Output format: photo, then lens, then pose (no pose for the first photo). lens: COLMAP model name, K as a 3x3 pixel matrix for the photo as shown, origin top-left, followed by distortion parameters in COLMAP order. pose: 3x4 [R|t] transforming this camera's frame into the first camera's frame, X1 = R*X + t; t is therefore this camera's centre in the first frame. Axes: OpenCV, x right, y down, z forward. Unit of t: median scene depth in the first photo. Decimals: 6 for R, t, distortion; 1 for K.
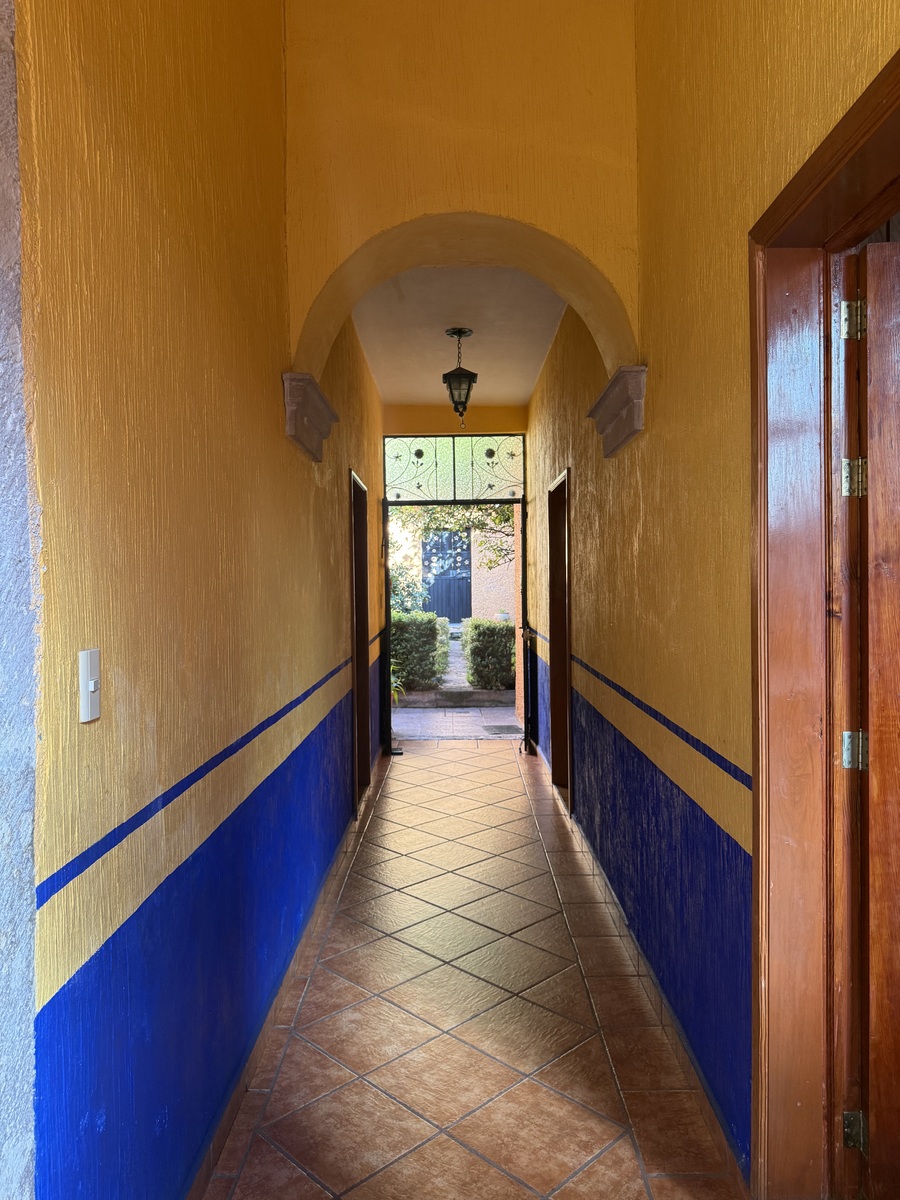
lens RADIAL K [[841.4, 0, 450.5], [0, 841.4, 599.8], [0, 0, 1]] dist [0.007058, -0.007020]
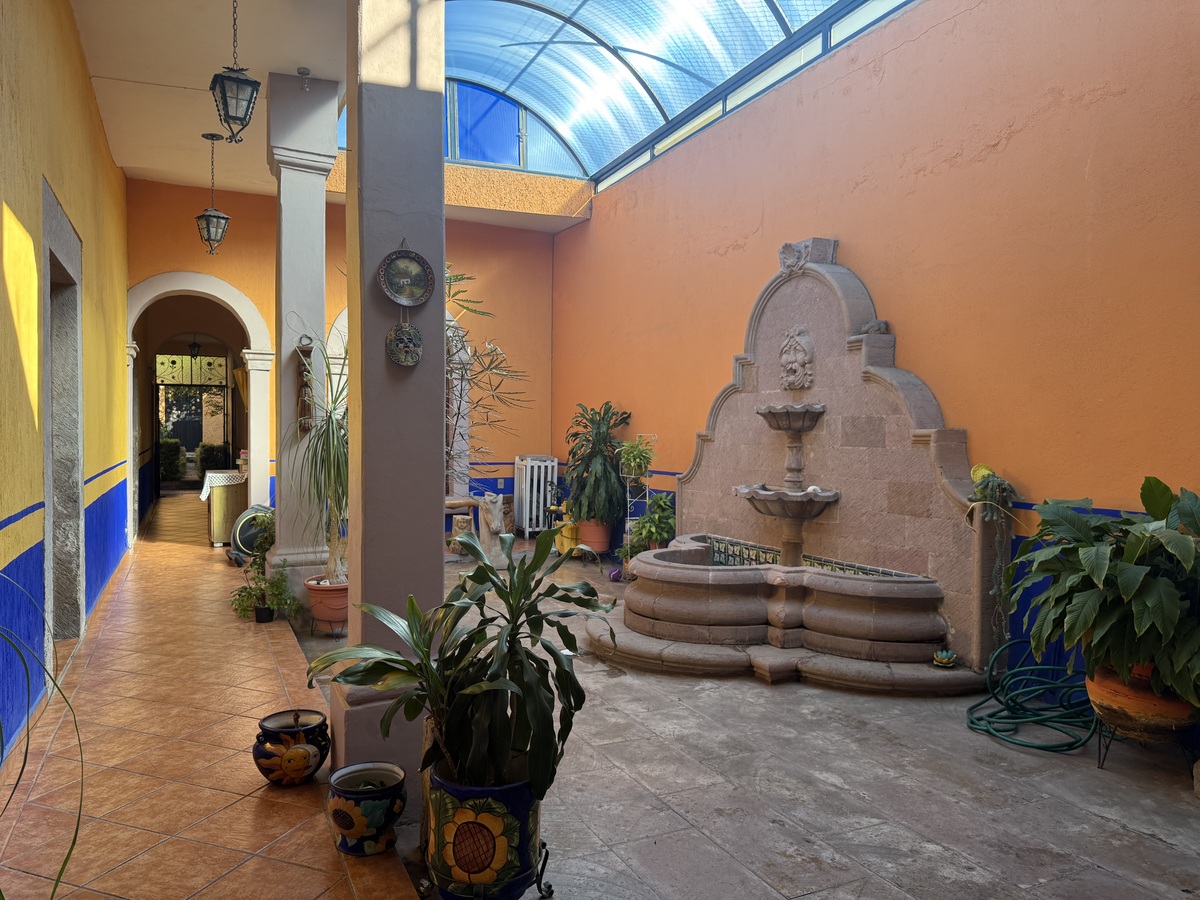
lens RADIAL K [[841.4, 0, 598.6], [0, 841.4, 448.3], [0, 0, 1]] dist [0.007058, -0.007020]
pose [[0.896207, 0.004813, 0.443610, -0.014968], [-0.004595, 0.999988, -0.001566, 0.038708], [-0.443612, -0.000635, 0.896219, -1.196834]]
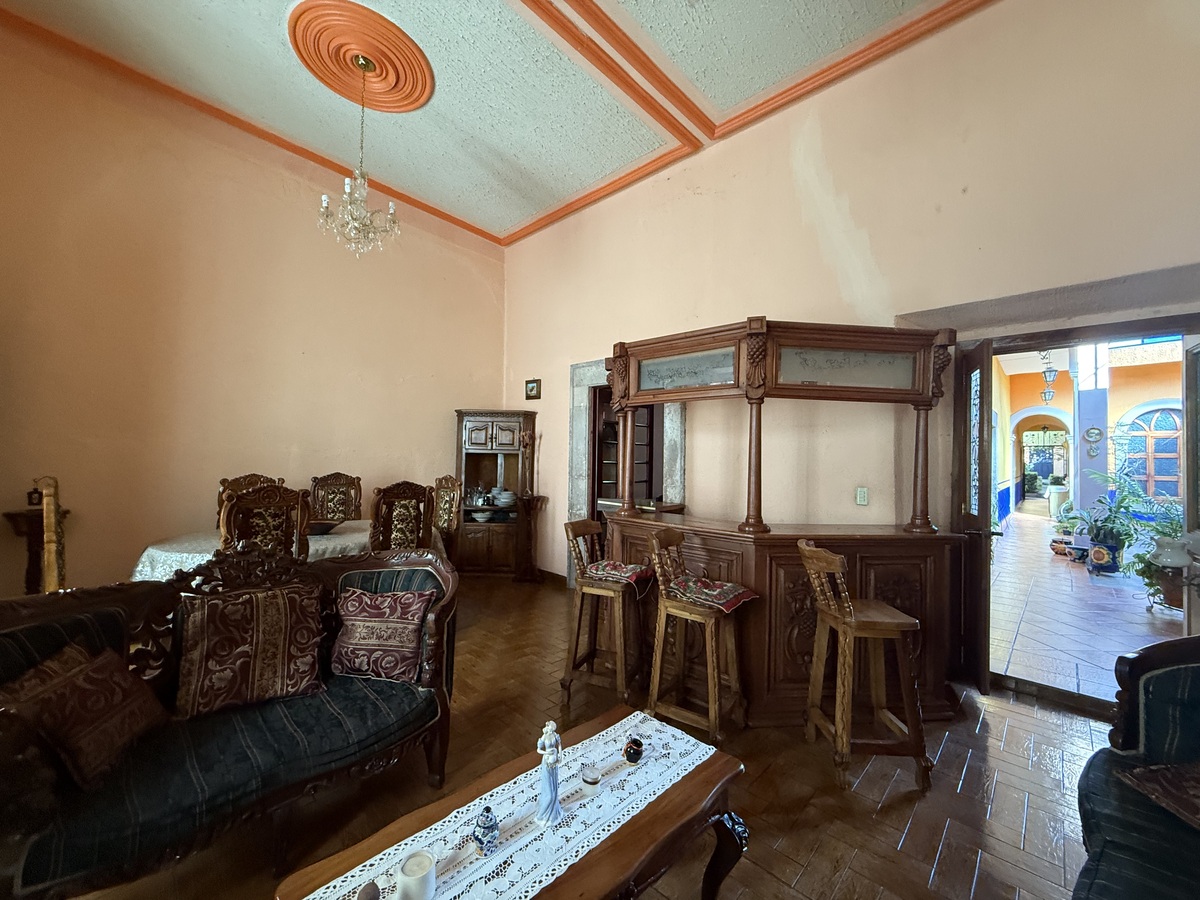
lens RADIAL K [[477.9, 0, 600.8], [0, 477.9, 448.1], [0, 0, 1]] dist [-0.006157, 0.000718]
pose [[0.731403, 0.006431, -0.681915, 0.004703], [-0.037169, 0.998845, -0.030447, 0.048715], [0.680932, 0.047615, 0.730797, -2.017277]]
